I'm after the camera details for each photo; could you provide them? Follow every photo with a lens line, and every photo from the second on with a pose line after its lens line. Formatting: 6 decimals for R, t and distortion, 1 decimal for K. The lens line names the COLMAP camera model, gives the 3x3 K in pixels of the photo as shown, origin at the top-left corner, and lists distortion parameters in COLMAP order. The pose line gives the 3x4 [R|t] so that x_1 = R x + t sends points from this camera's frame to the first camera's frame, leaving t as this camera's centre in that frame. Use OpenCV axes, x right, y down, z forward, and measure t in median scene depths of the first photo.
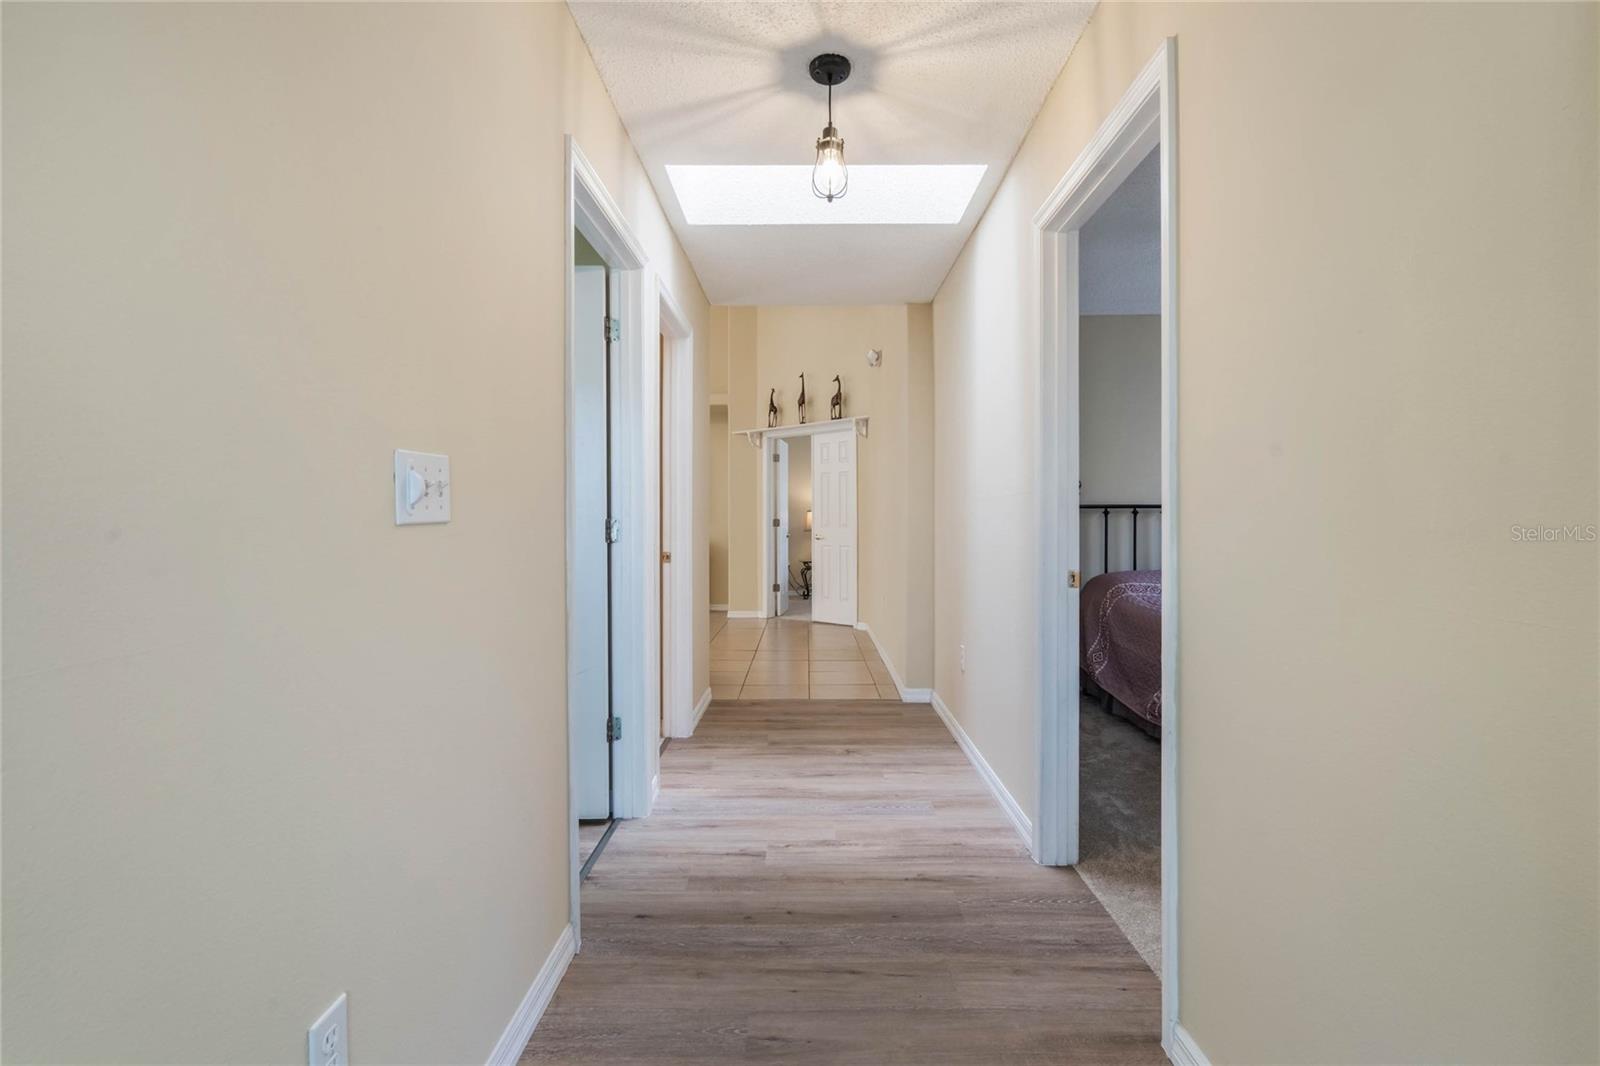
lens RADIAL K [[745.2, 0, 799.1], [0, 745.2, 526.4], [0, 0, 1]] dist [-0.001822, 0.001722]
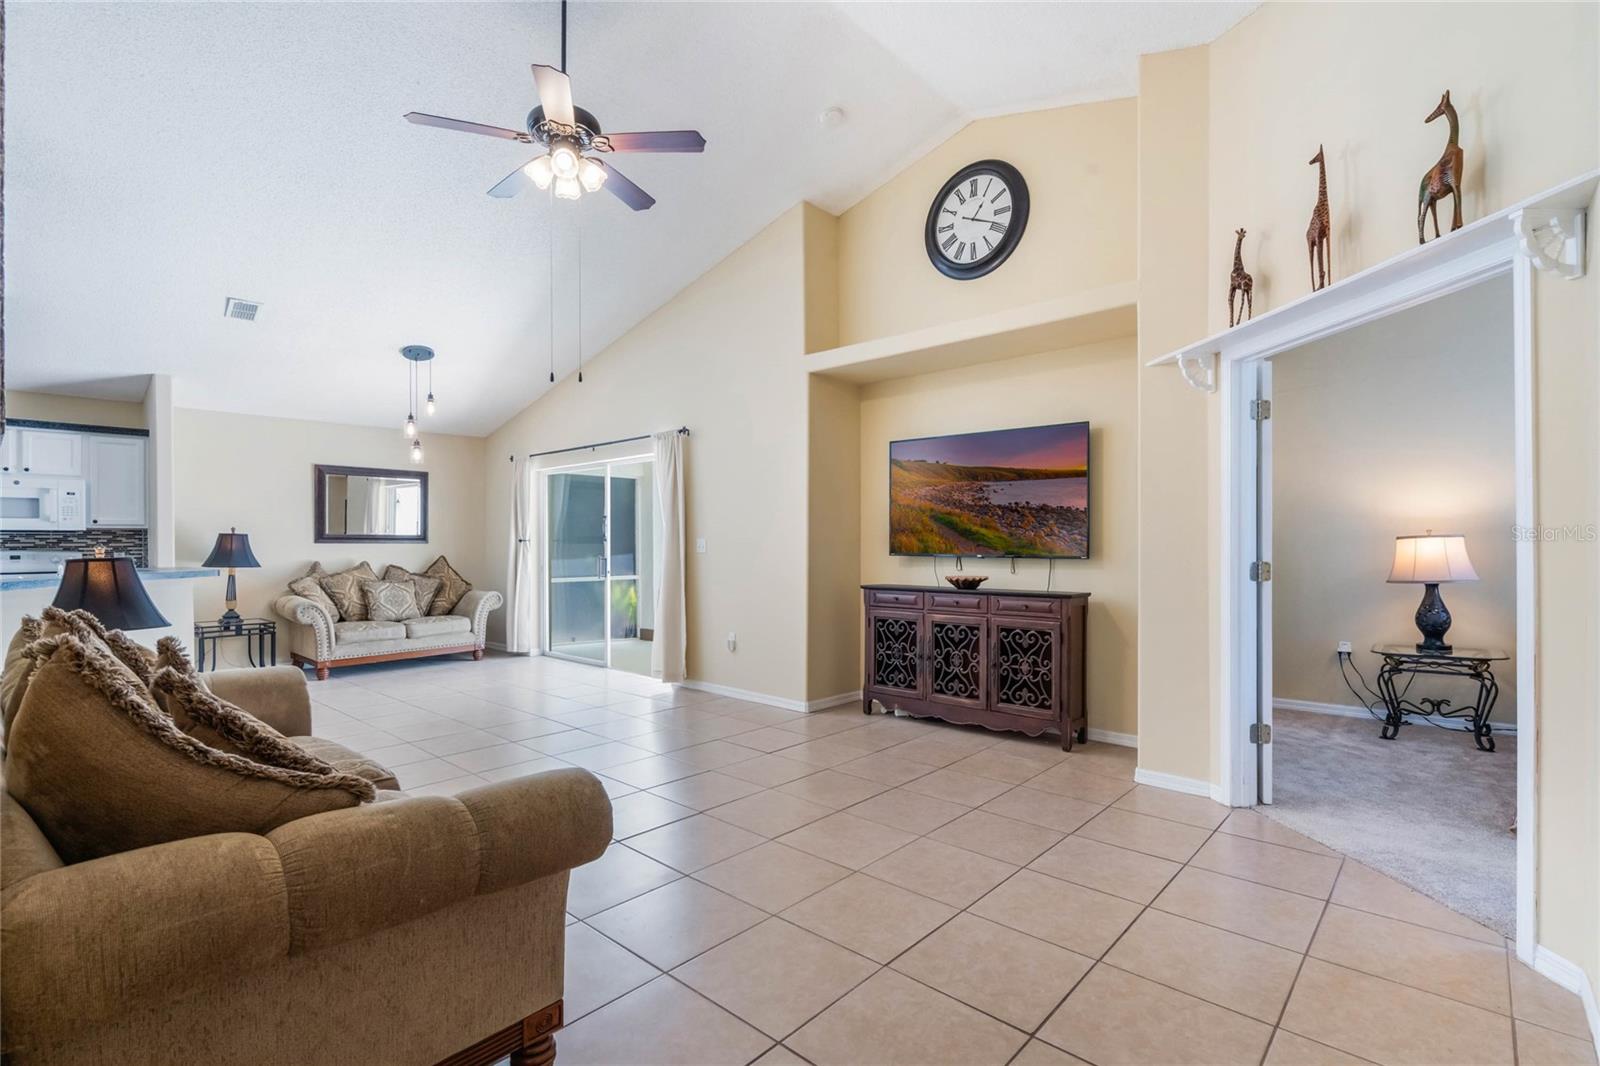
lens RADIAL K [[745.2, 0, 797.2], [0, 745.2, 539.6], [0, 0, 1]] dist [-0.001822, 0.001722]
pose [[0.741051, 0.000267, -0.671448, 0.055503], [-0.003976, 0.999984, -0.003990, -0.020192], [0.671437, 0.005626, 0.741041, 0.560484]]
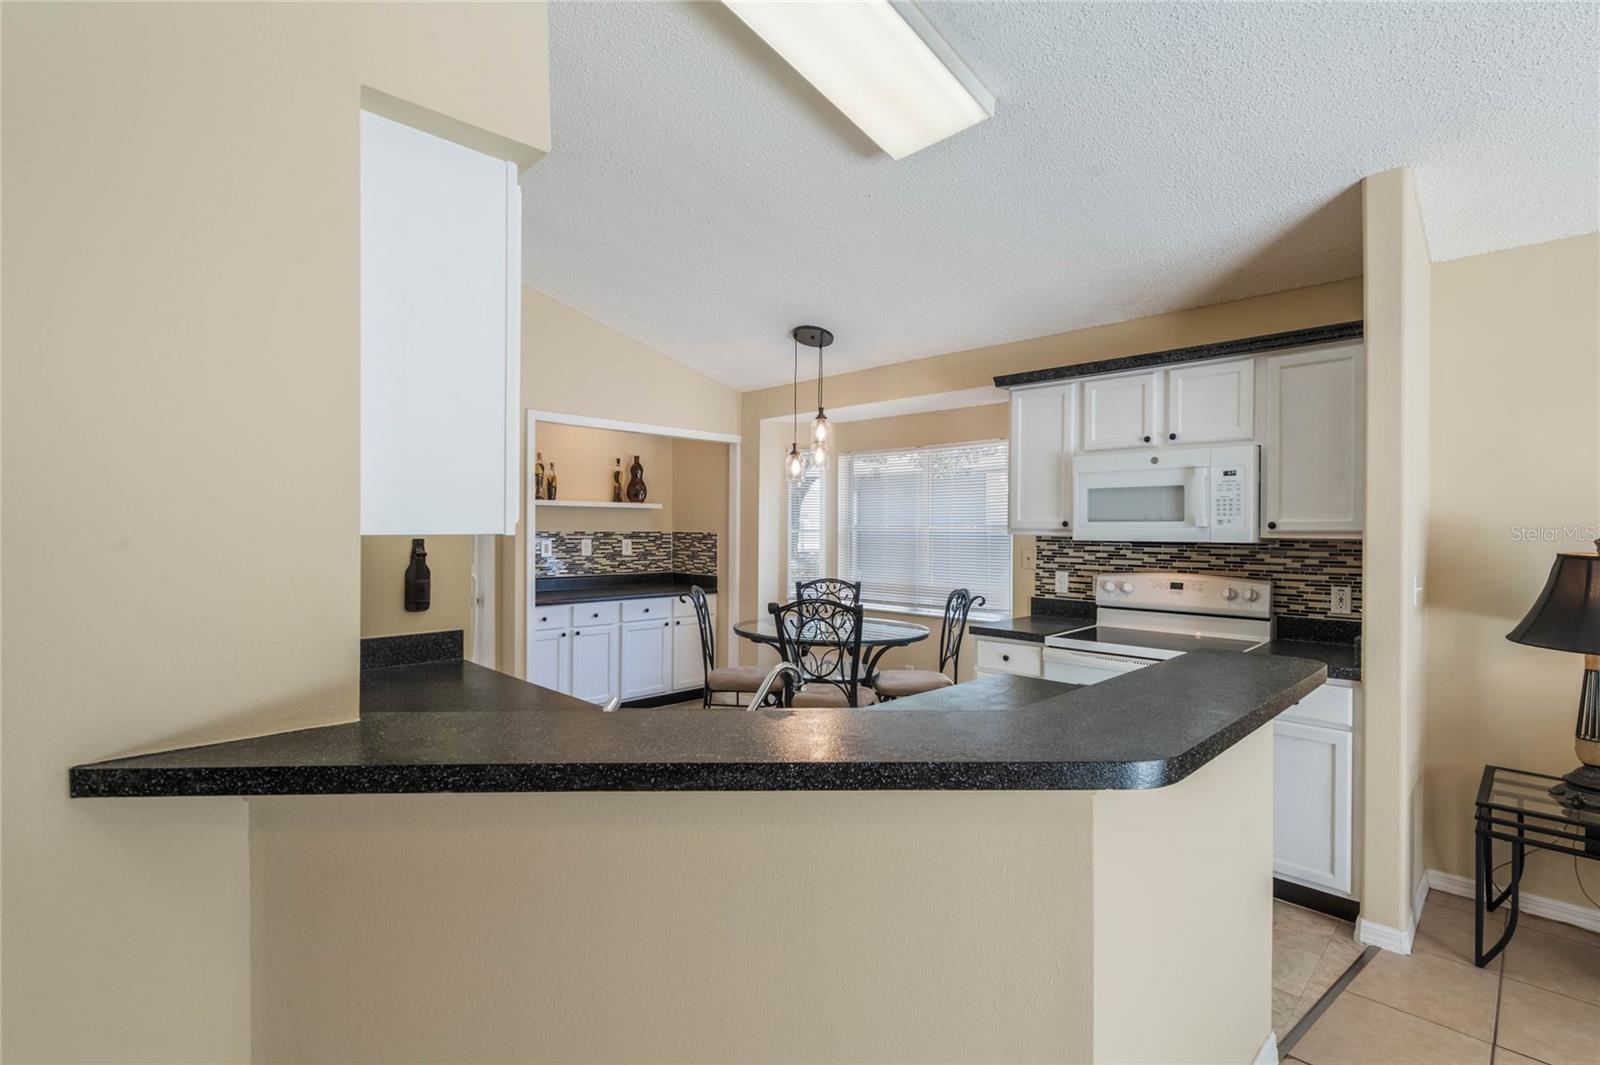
lens RADIAL K [[745.2, 0, 795.2], [0, 745.2, 529.8], [0, 0, 1]] dist [-0.001822, 0.001722]
pose [[-0.702762, 0.003961, -0.711414, -0.522637], [-0.006501, 0.999907, 0.011989, -0.039002], [0.711395, 0.013051, -0.702671, 0.731545]]
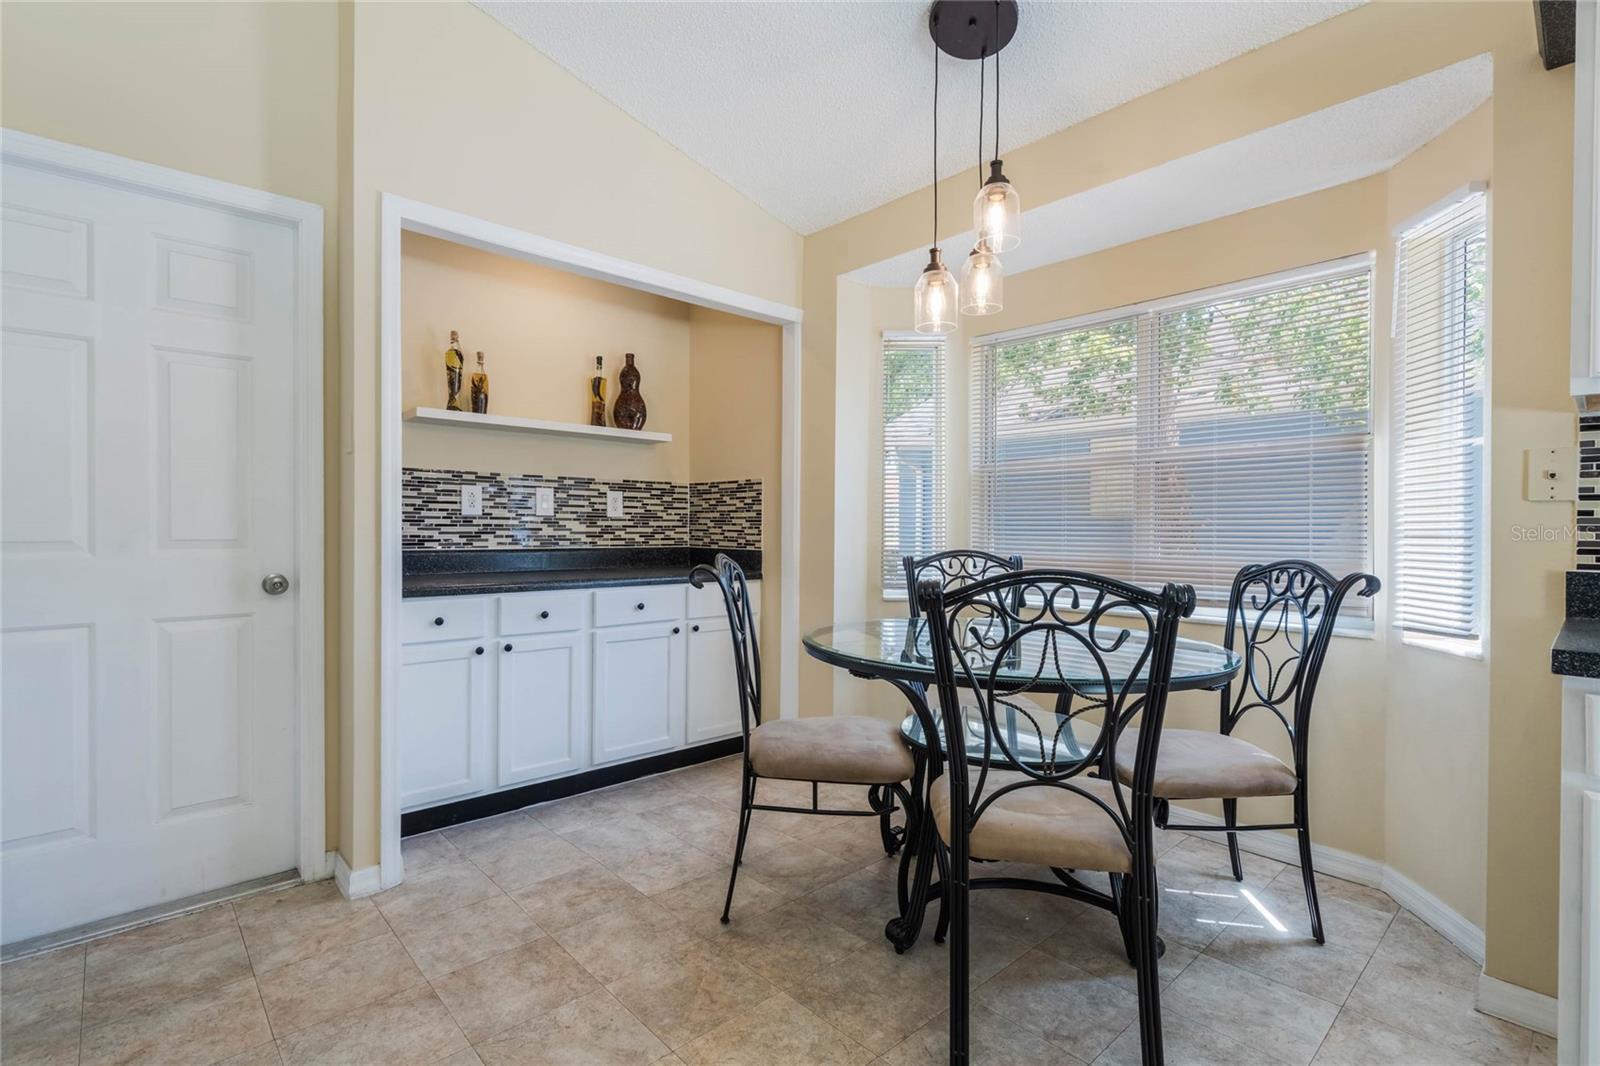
lens RADIAL K [[745.2, 0, 793.4], [0, 745.2, 532.9], [0, 0, 1]] dist [-0.001822, 0.001722]
pose [[-0.735038, 0.005396, -0.678005, -0.705765], [-0.005122, 0.999896, 0.013510, -0.000575], [0.678007, 0.013403, -0.734934, 0.498095]]
